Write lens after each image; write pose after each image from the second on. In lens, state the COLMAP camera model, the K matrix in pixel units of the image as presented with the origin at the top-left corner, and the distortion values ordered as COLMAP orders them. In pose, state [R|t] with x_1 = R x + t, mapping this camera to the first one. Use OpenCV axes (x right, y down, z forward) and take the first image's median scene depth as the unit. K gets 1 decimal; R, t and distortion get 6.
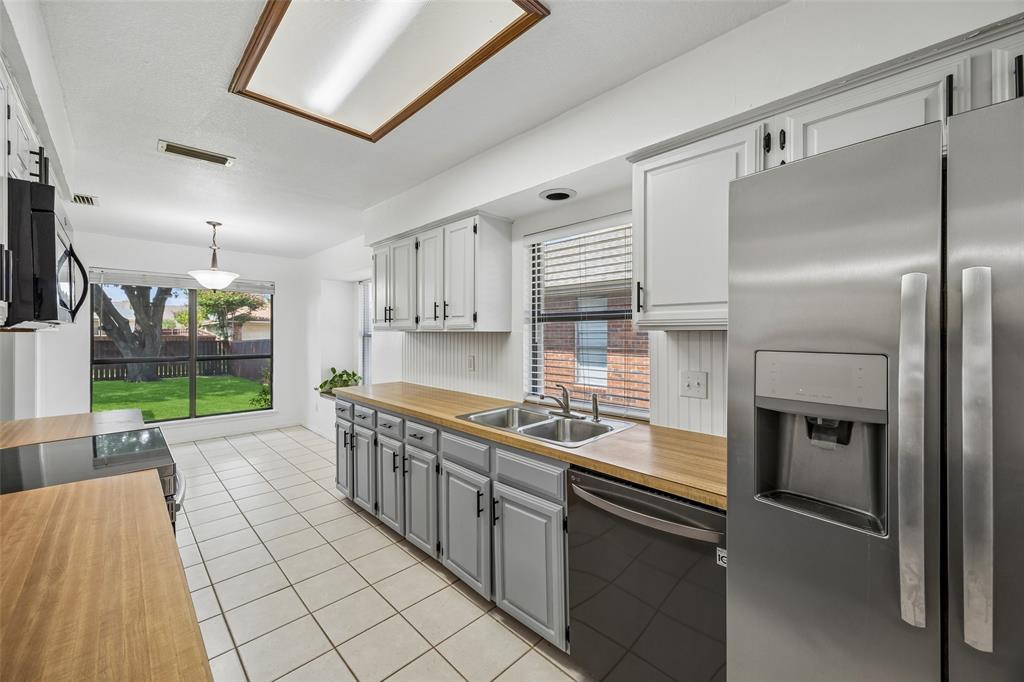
lens RADIAL K [[405.3, 0, 520.1], [0, 405.3, 332.1], [0, 0, 1]] dist [-0.000310, -0.000139]
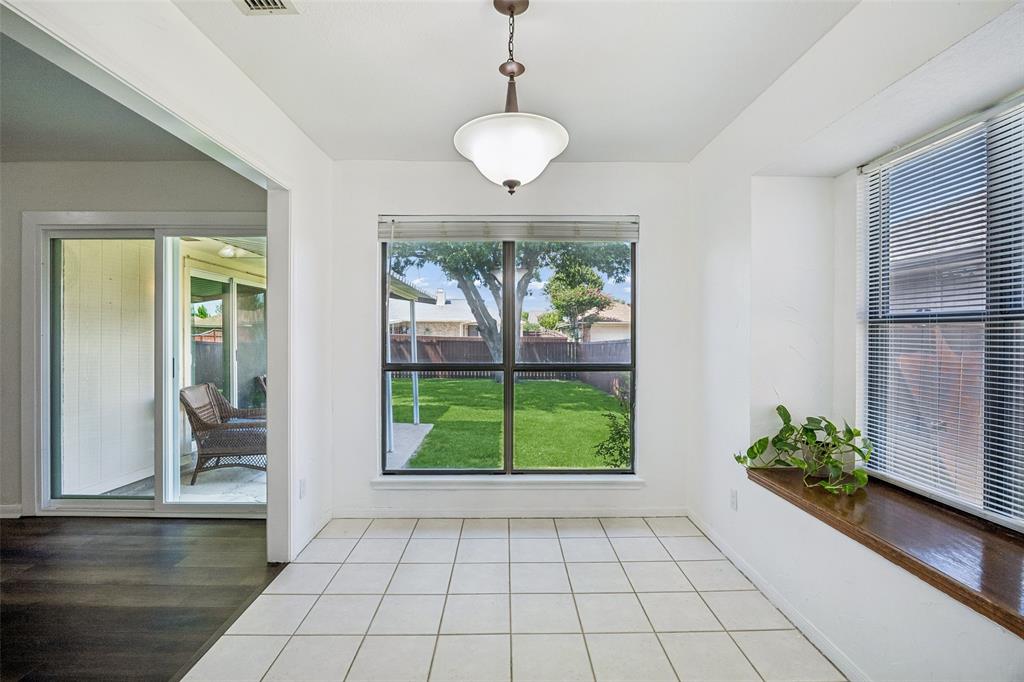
lens RADIAL K [[484.0, 0, 512.0], [0, 484.0, 341.0], [0, 0, 1]] dist [0.002295, 0.000263]
pose [[0.722451, 0.007764, -0.691379, -0.302265], [0.001247, 0.999921, 0.012532, 0.019324], [0.691421, -0.009916, 0.722384, 0.457443]]
